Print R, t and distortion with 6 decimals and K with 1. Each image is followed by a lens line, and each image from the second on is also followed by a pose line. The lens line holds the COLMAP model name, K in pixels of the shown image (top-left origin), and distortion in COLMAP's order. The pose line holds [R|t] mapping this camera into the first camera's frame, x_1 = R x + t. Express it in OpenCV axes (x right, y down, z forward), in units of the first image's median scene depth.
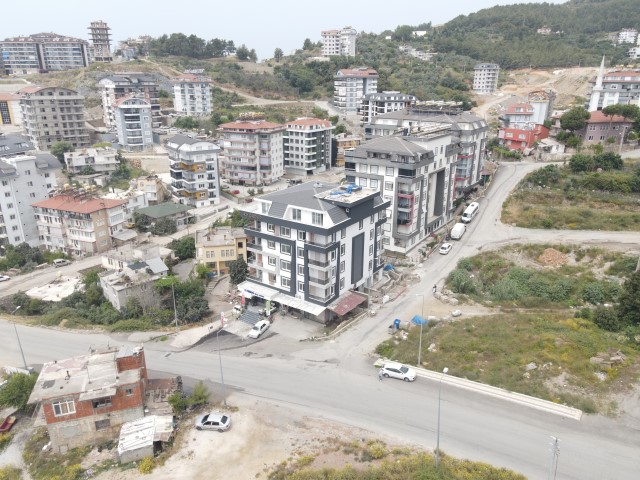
lens RADIAL K [[467.3, 0, 320.0], [0, 467.3, 240.0], [0, 0, 1]] dist [0.012060, 0.005262]
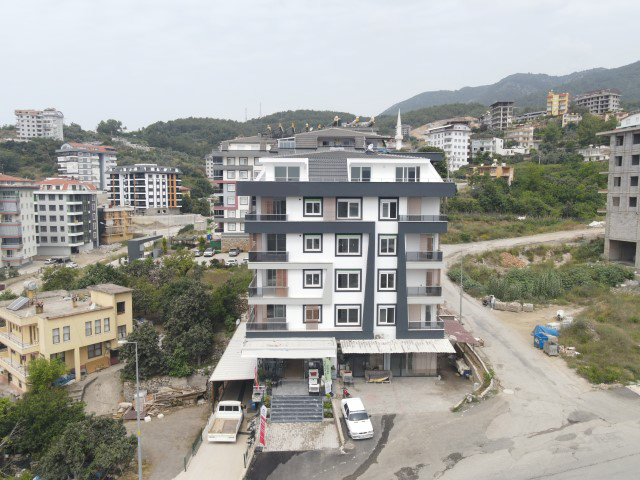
lens RADIAL K [[467.3, 0, 320.0], [0, 467.3, 240.0], [0, 0, 1]] dist [0.012060, 0.005262]
pose [[0.801330, -0.063730, 0.594819, -0.160738], [0.200242, 0.965527, -0.166314, 0.037096], [-0.563714, 0.252380, 0.786467, 0.247317]]
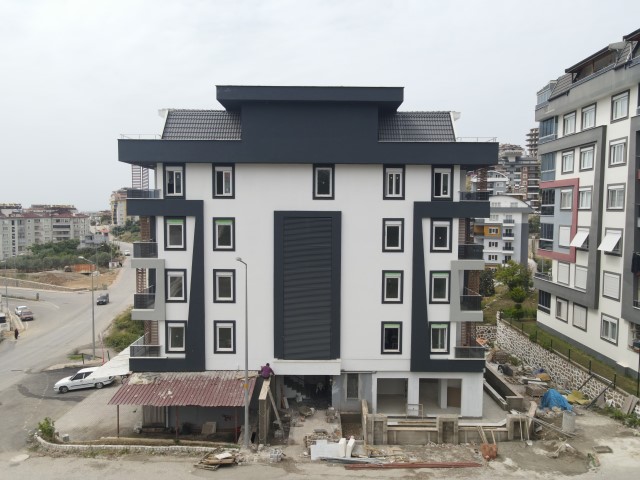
lens RADIAL K [[467.3, 0, 320.0], [0, 467.3, 240.0], [0, 0, 1]] dist [0.012060, 0.005262]
pose [[0.567002, 0.051254, -0.822120, 0.151878], [-0.276881, 0.951847, -0.131618, 0.020647], [0.775787, 0.302258, 0.553891, 0.344012]]
